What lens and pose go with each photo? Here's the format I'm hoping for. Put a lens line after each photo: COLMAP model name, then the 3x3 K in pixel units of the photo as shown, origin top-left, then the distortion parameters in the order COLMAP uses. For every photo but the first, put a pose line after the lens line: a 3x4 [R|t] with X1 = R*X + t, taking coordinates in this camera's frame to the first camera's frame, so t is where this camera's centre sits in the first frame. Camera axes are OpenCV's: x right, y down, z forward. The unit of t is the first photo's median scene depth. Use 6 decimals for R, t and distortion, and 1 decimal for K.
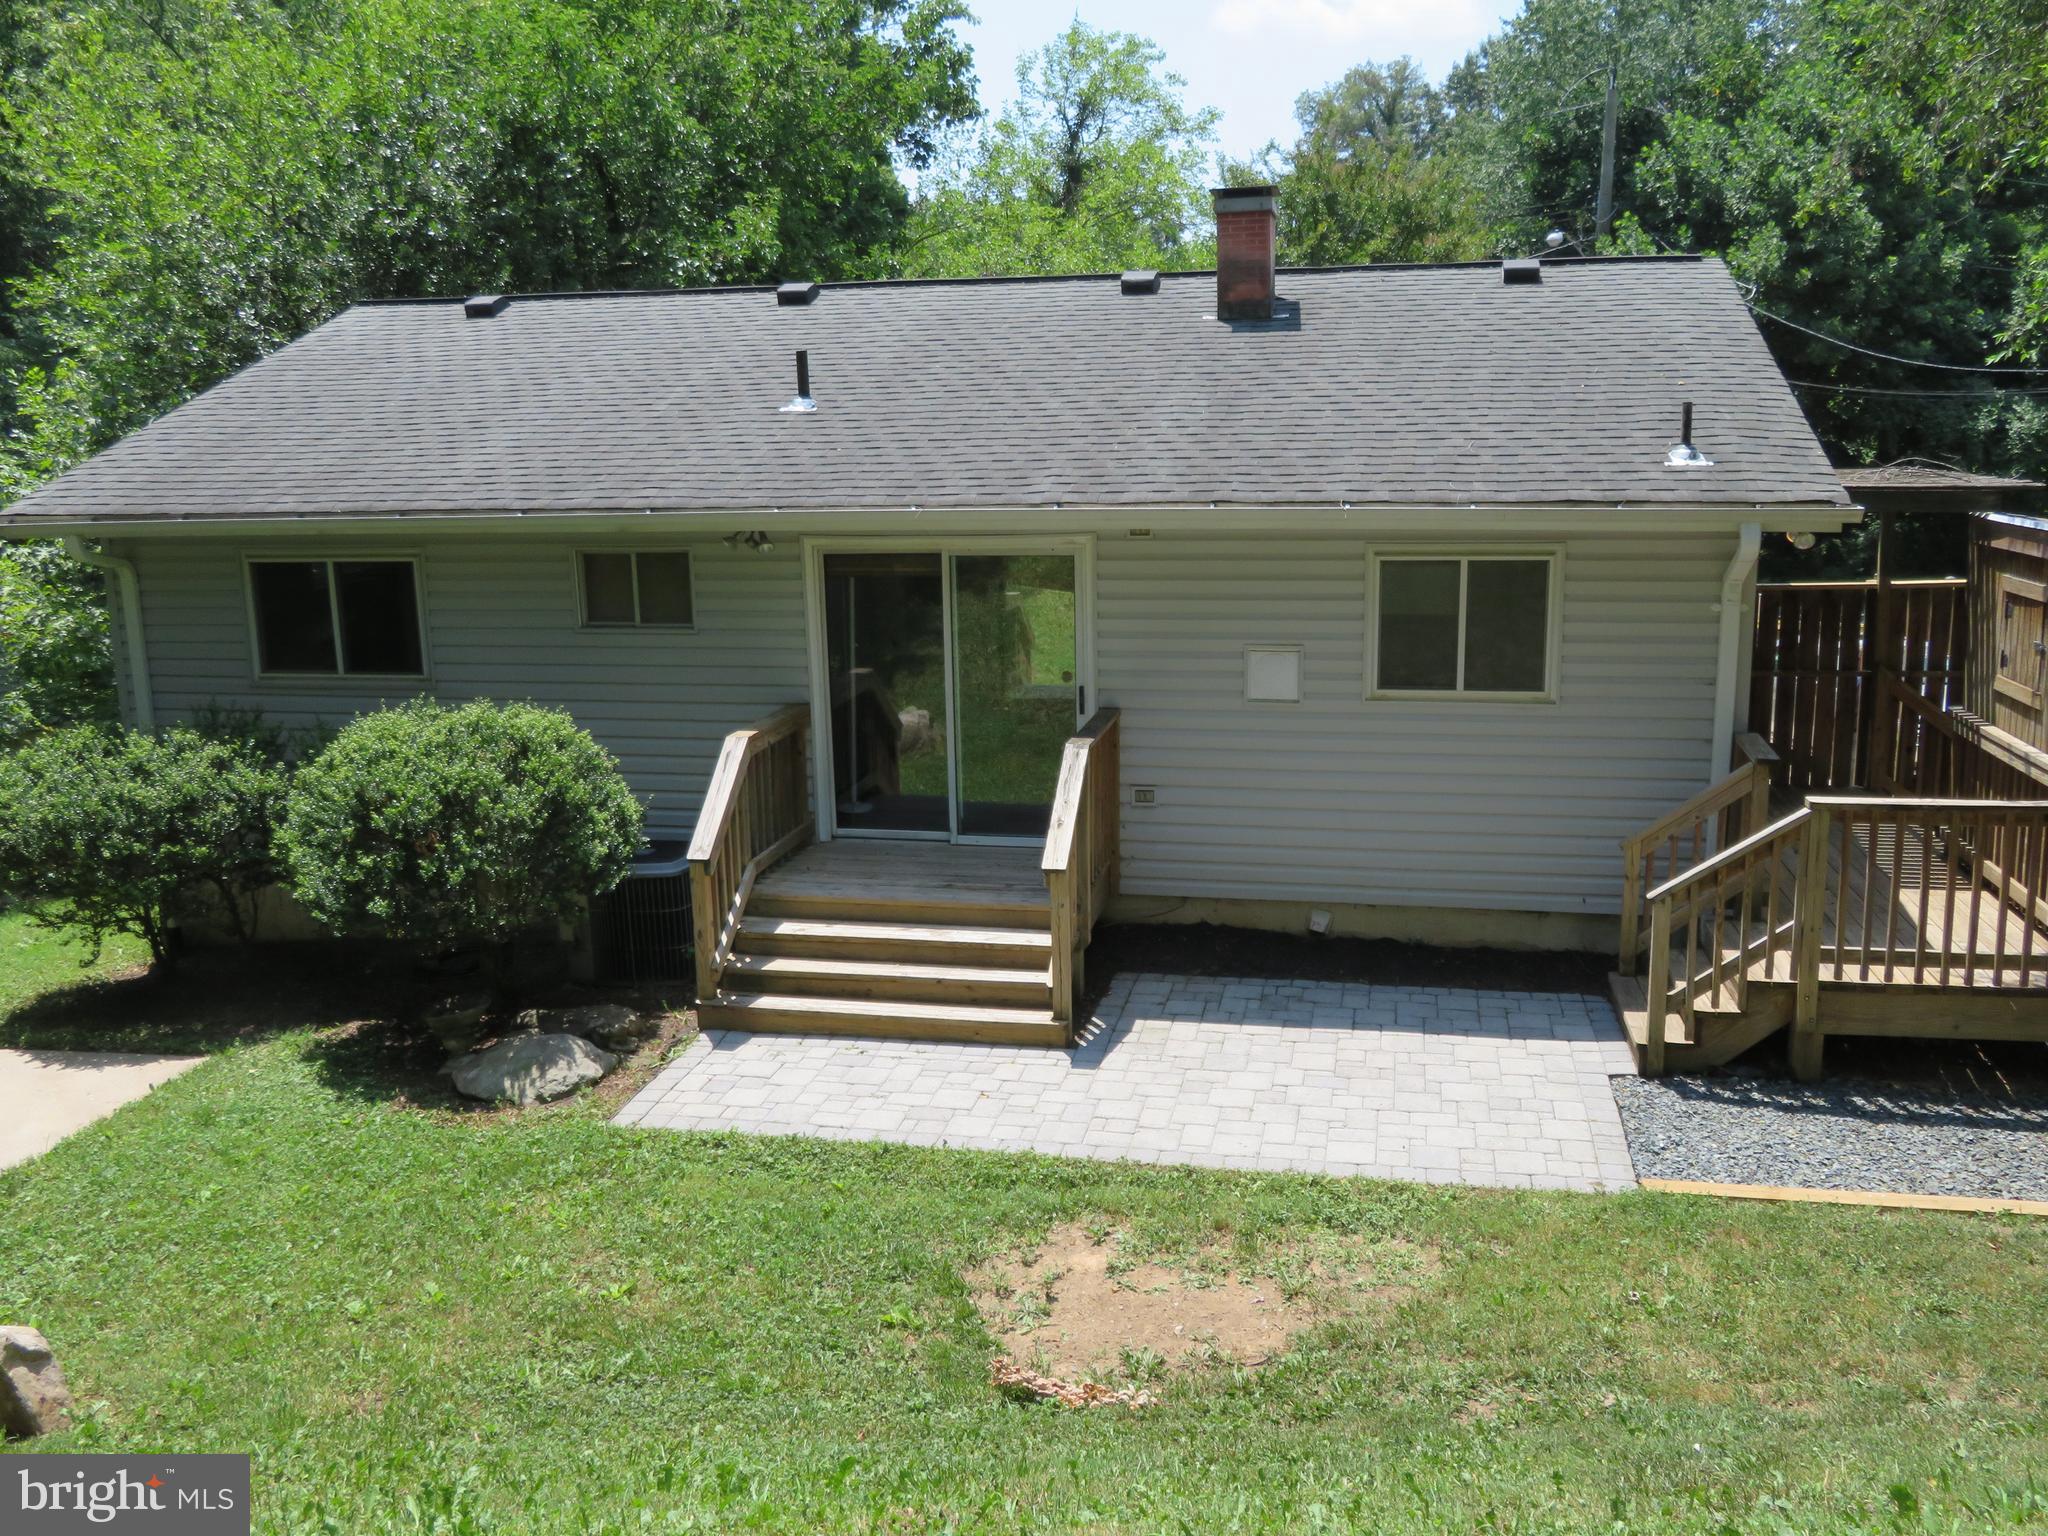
lens RADIAL K [[1753.6, 0, 1035.8], [0, 1753.6, 767.0], [0, 0, 1]] dist [-0.034482, -0.000279]
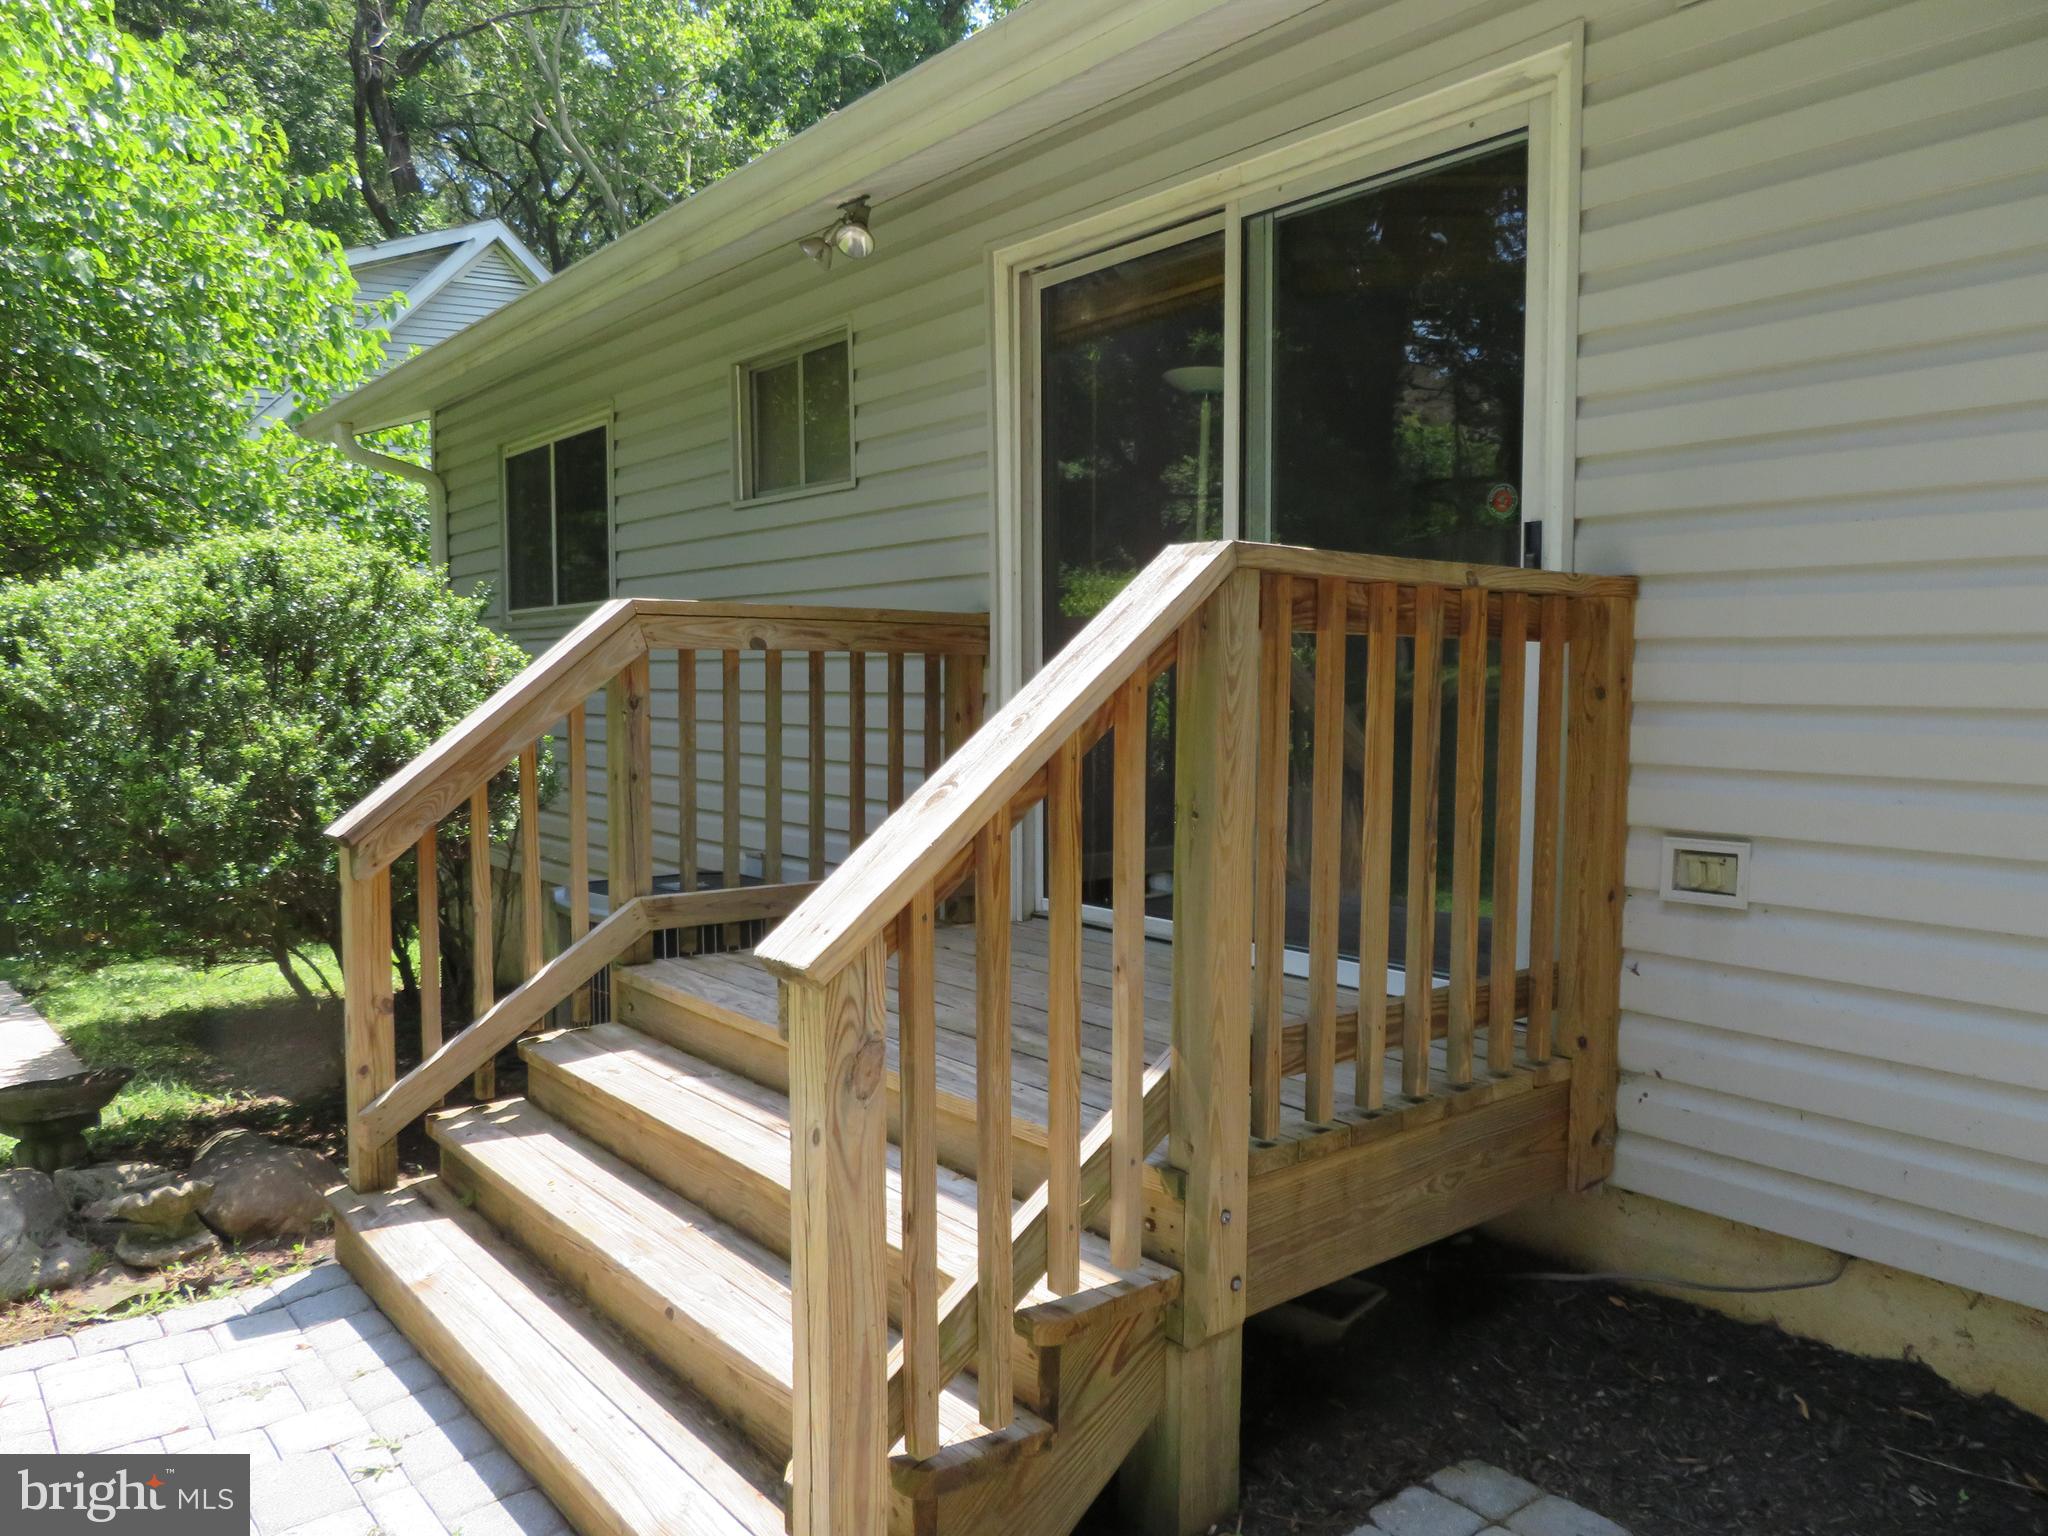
lens RADIAL K [[1477.0, 0, 1018.4], [0, 1477.0, 765.2], [0, 0, 1]] dist [-0.011502, -0.002204]
pose [[0.771079, 0.057022, -0.634182, 0.144704], [-0.147607, 0.984858, -0.090918, 0.043131], [0.619395, 0.163715, 0.767820, 0.818834]]
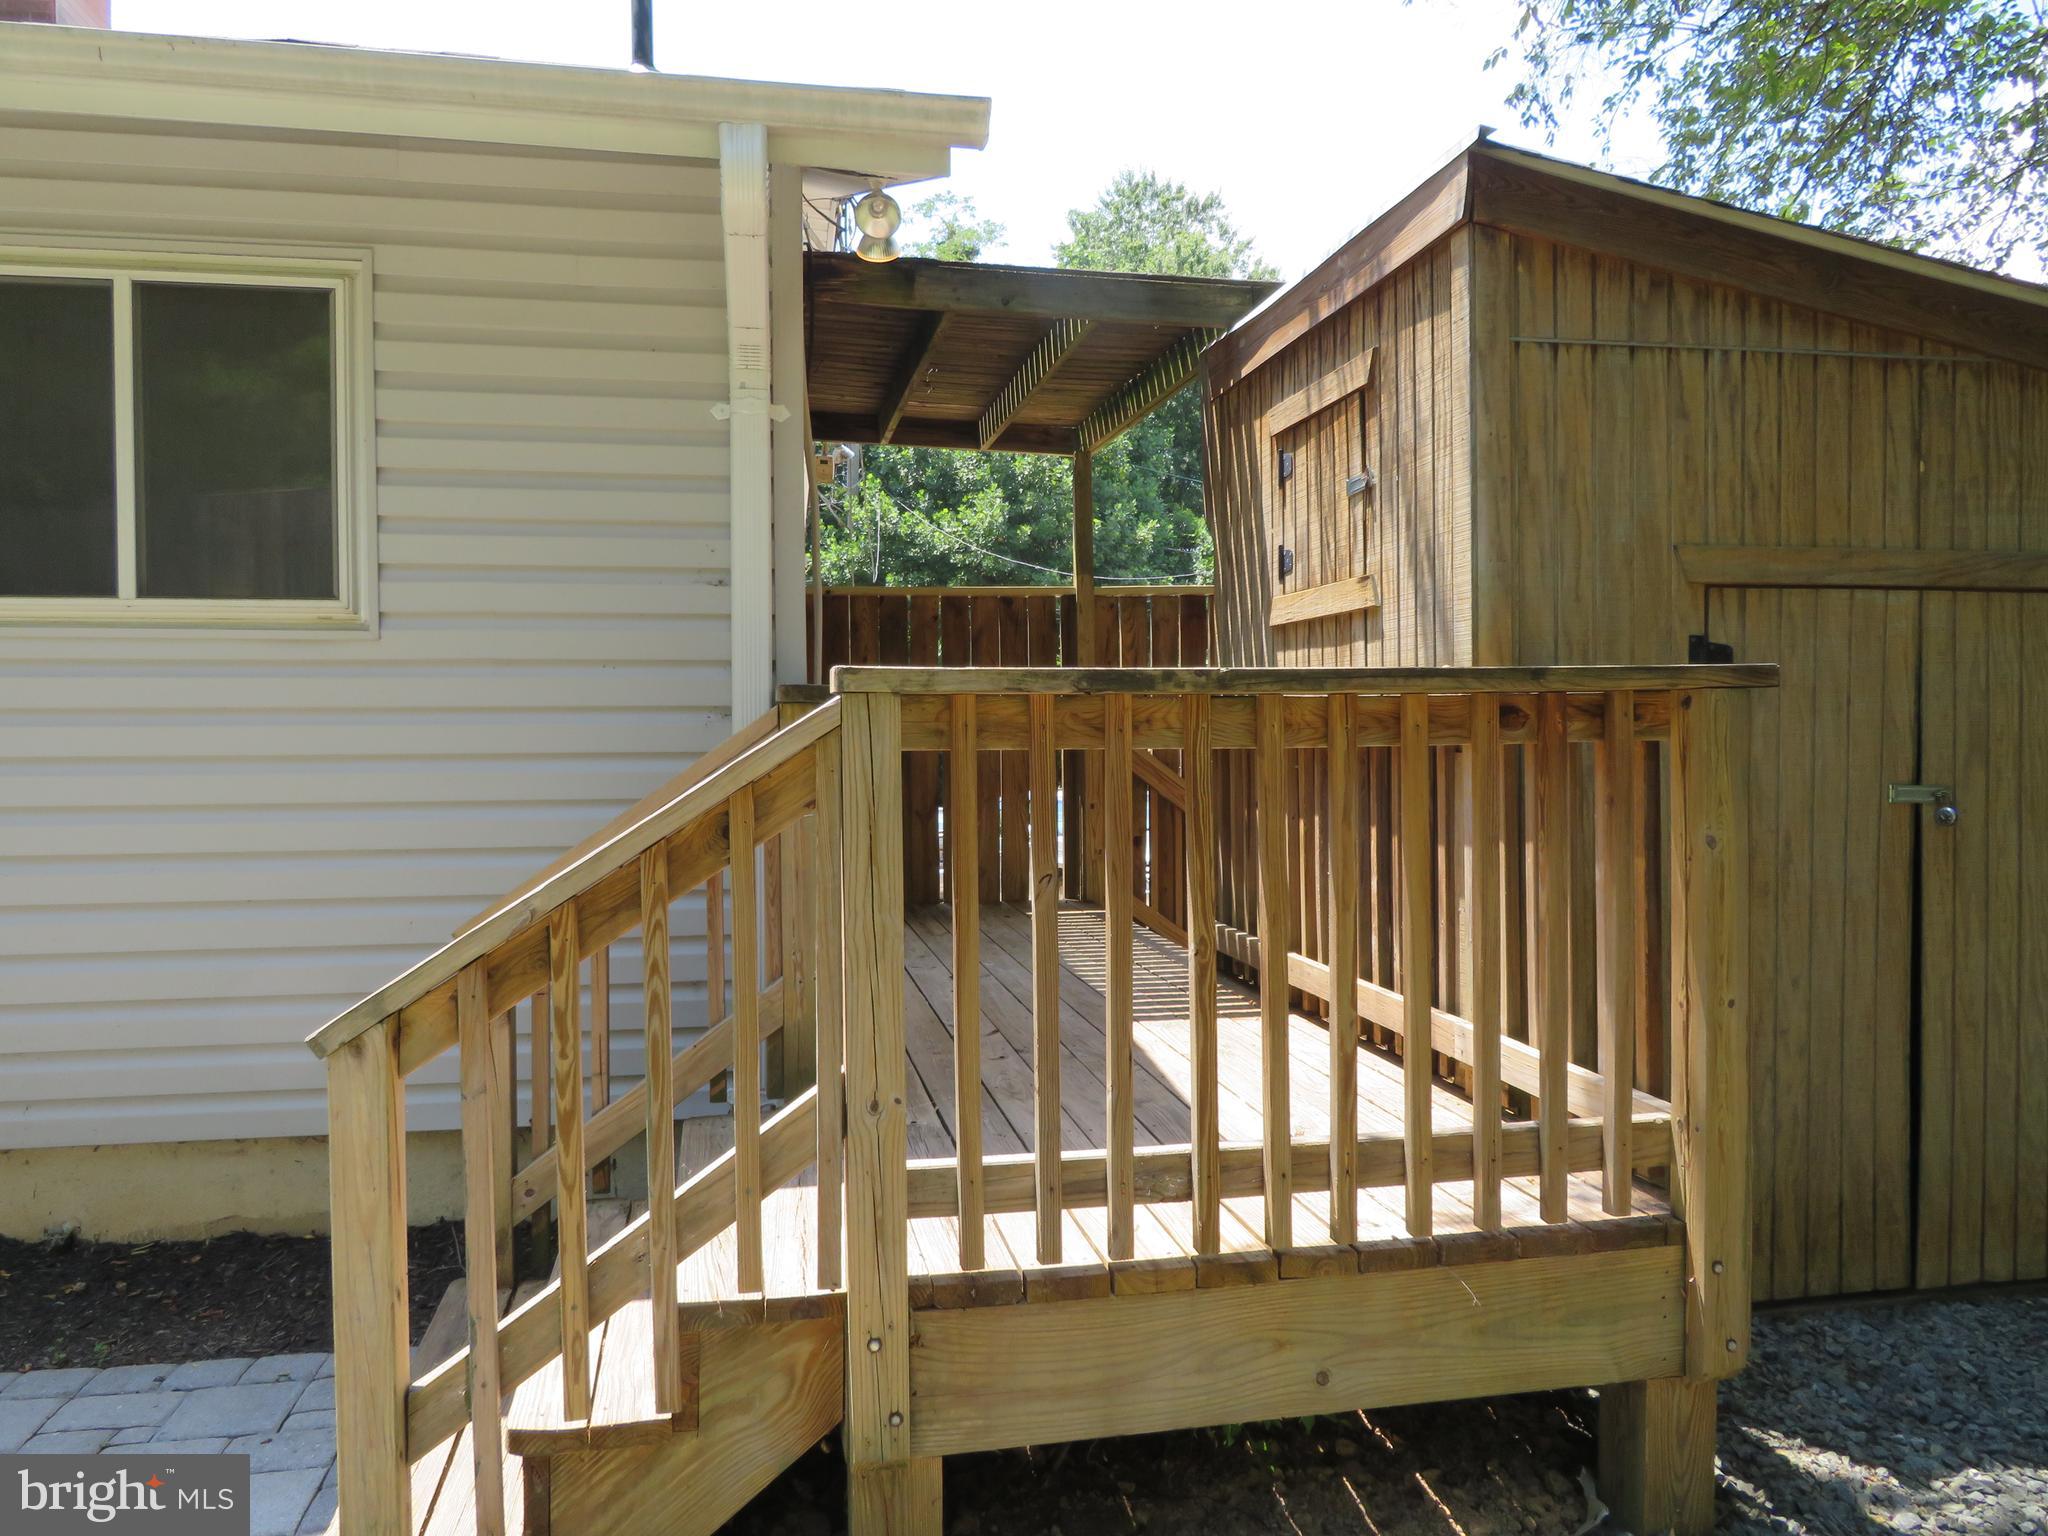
lens RADIAL K [[1452.4, 0, 1024.0], [0, 1452.4, 768.0], [0, 0, 1]] dist [-0.012800, 0.002275]
pose [[0.925294, 0.005515, 0.379210, 0.327587], [0.062806, 0.983860, -0.167558, 0.069401], [-0.374013, 0.178858, 0.910013, 0.658183]]
